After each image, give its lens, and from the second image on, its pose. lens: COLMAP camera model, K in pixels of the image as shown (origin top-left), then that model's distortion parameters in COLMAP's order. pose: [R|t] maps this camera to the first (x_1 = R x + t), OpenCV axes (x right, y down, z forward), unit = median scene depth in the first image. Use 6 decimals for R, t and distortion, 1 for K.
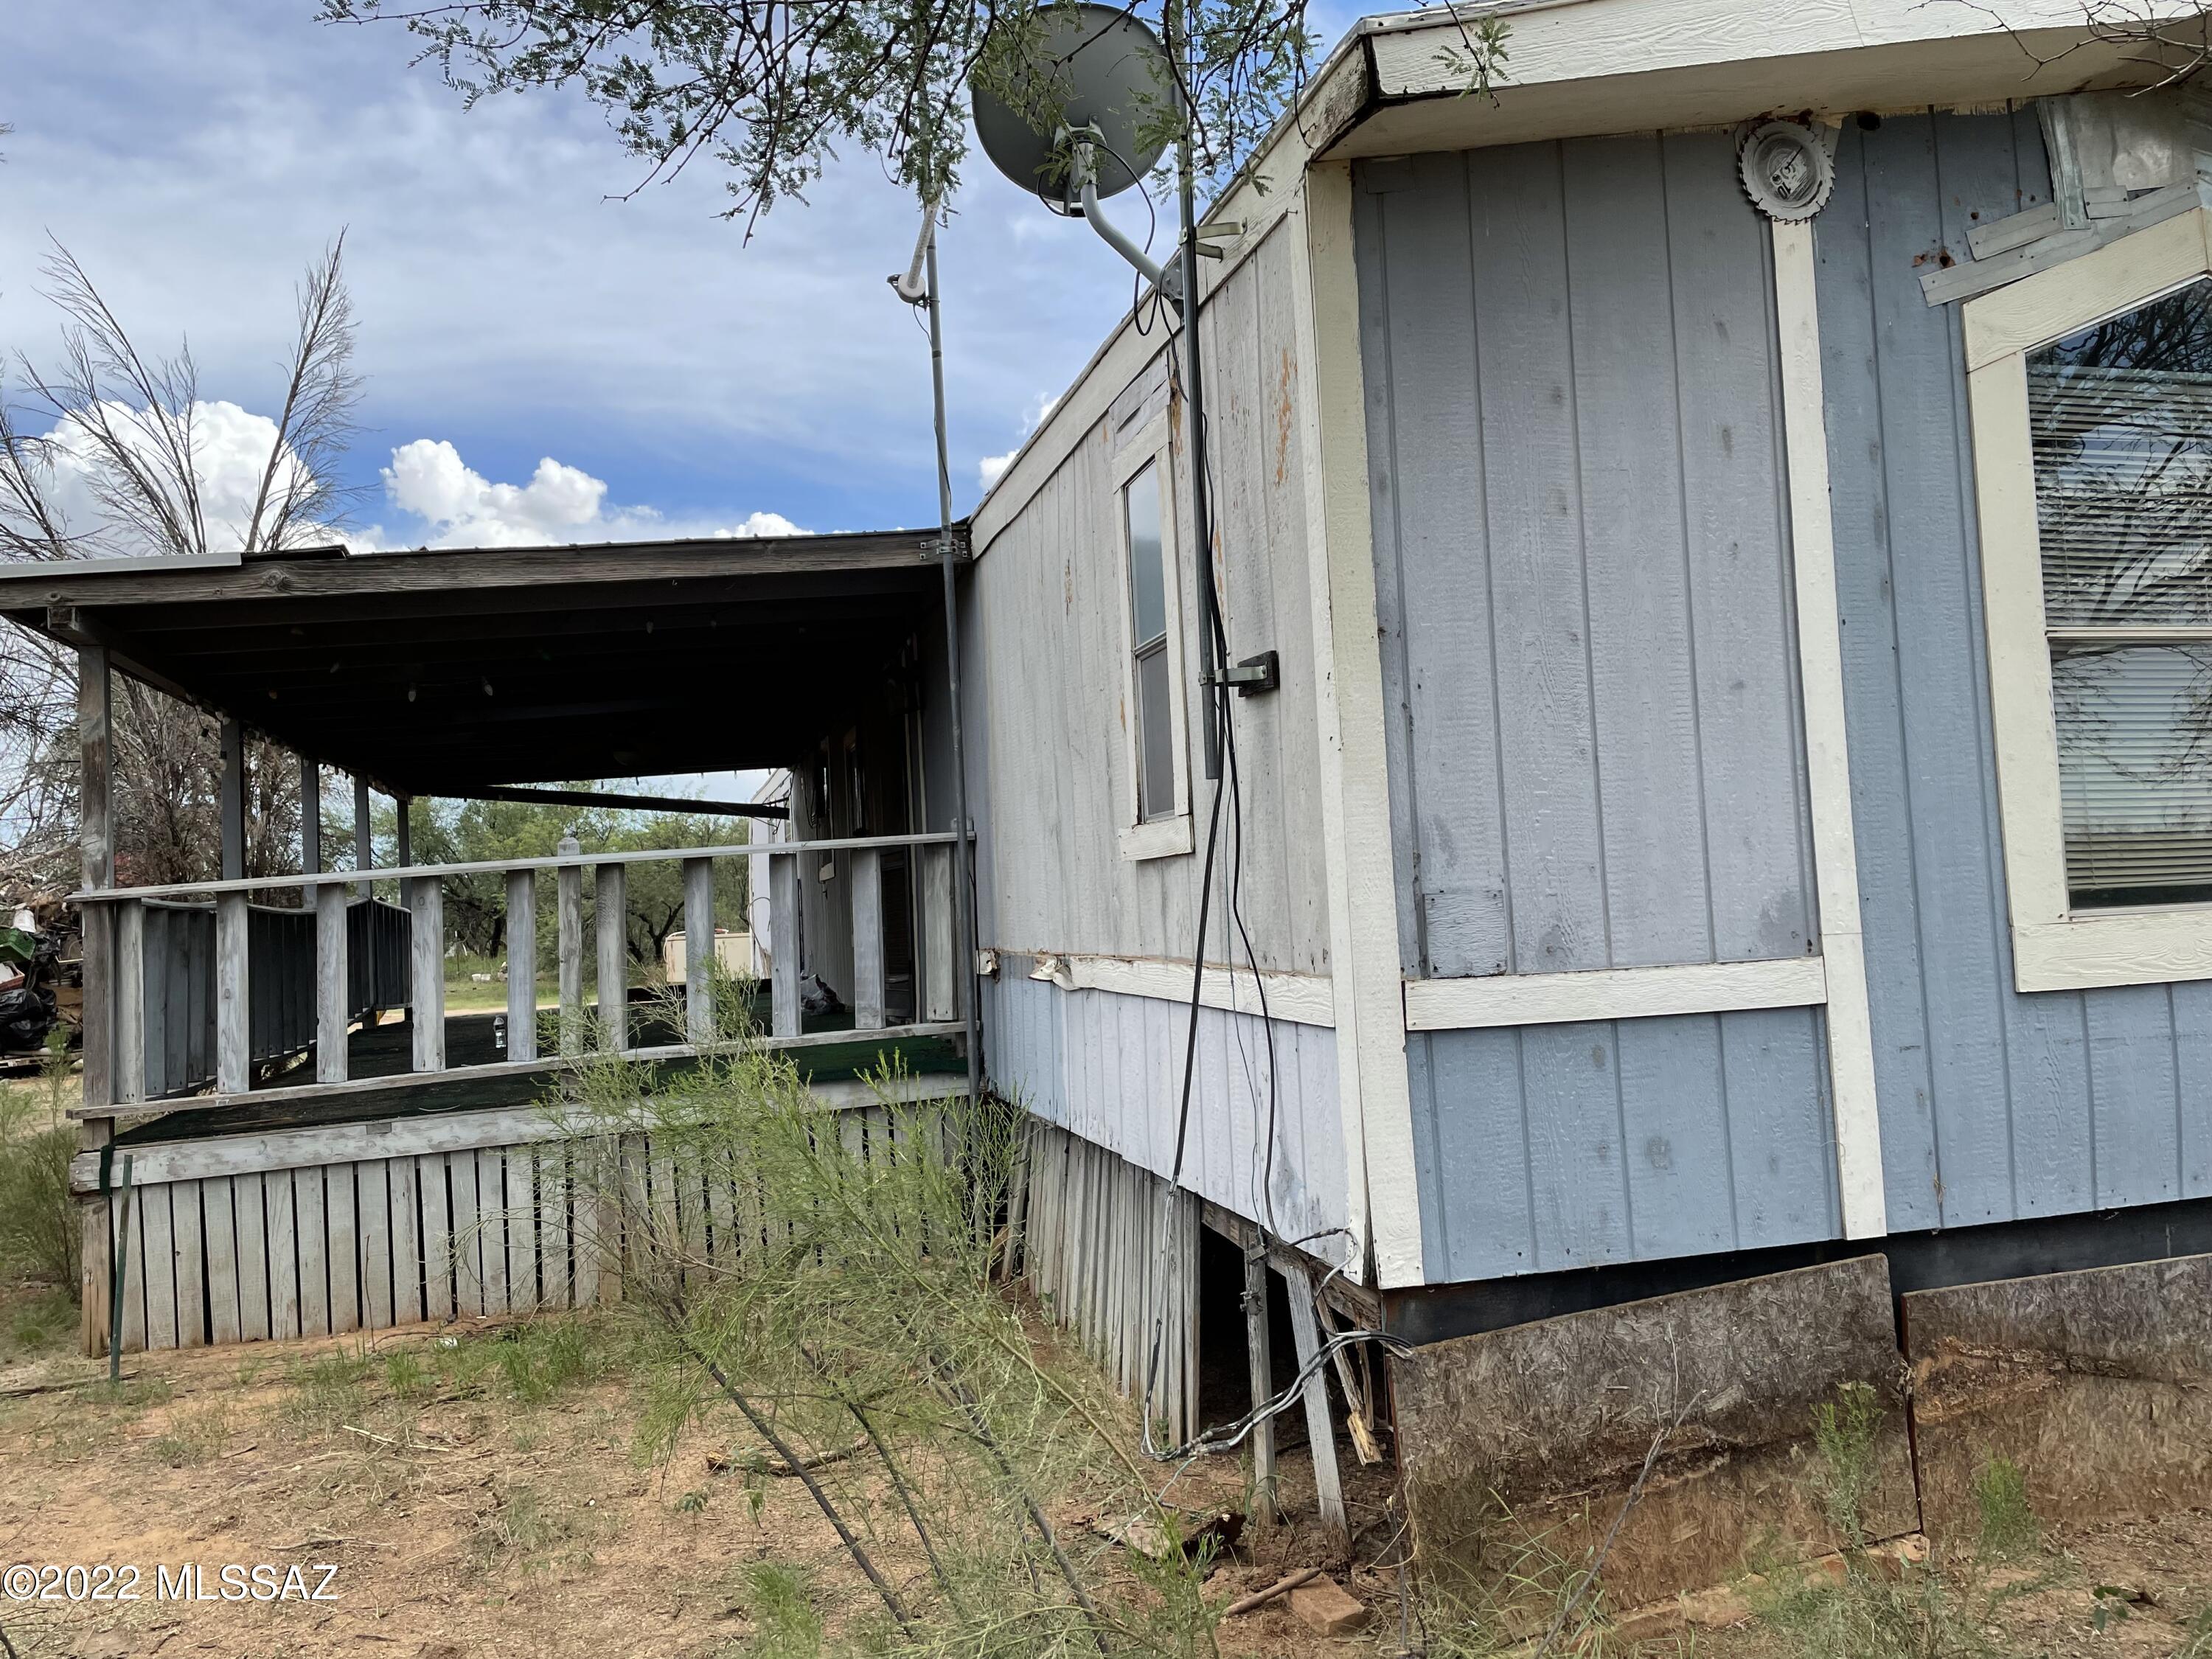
lens RADIAL K [[1657.1, 0, 1113.9], [0, 1657.1, 799.5], [0, 0, 1]] dist [0.089121, -0.116952]
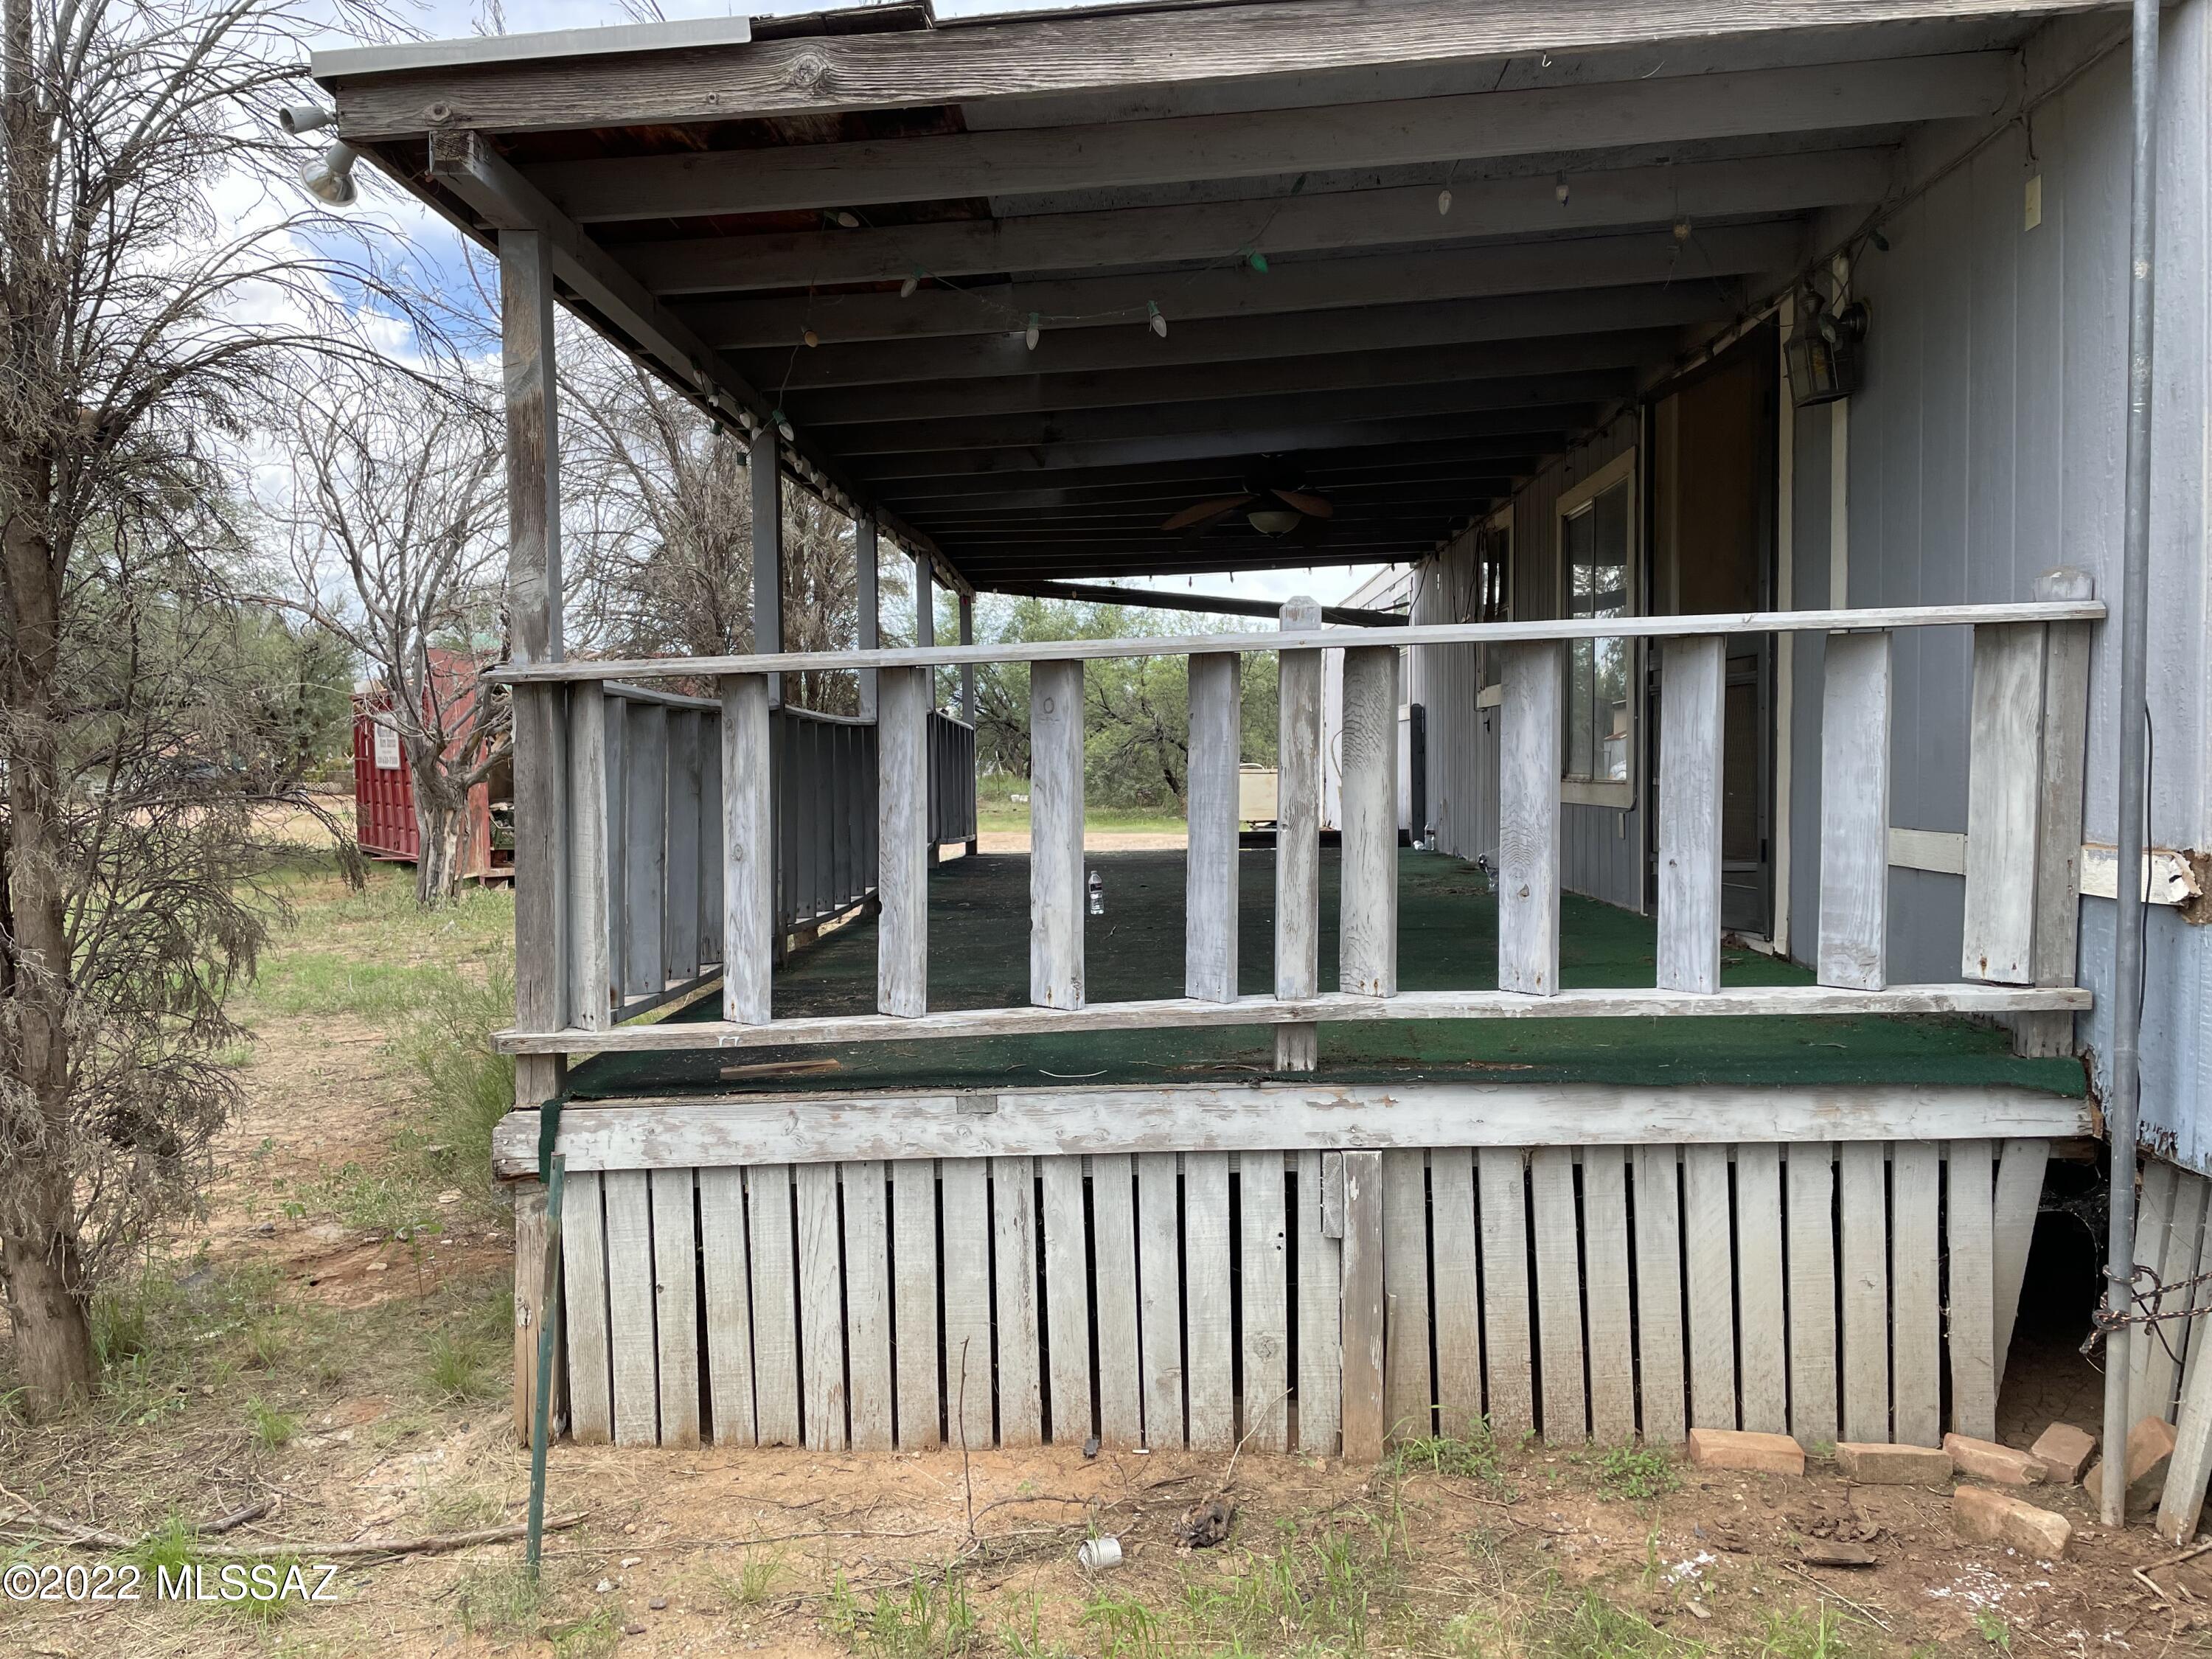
lens RADIAL K [[1657.1, 0, 1113.9], [0, 1657.1, 799.5], [0, 0, 1]] dist [0.089121, -0.116952]
pose [[0.955484, 0.049921, -0.290788, -0.119400], [-0.021170, 0.994642, 0.101192, 0.018452], [0.294281, -0.090531, 0.951421, 0.248739]]
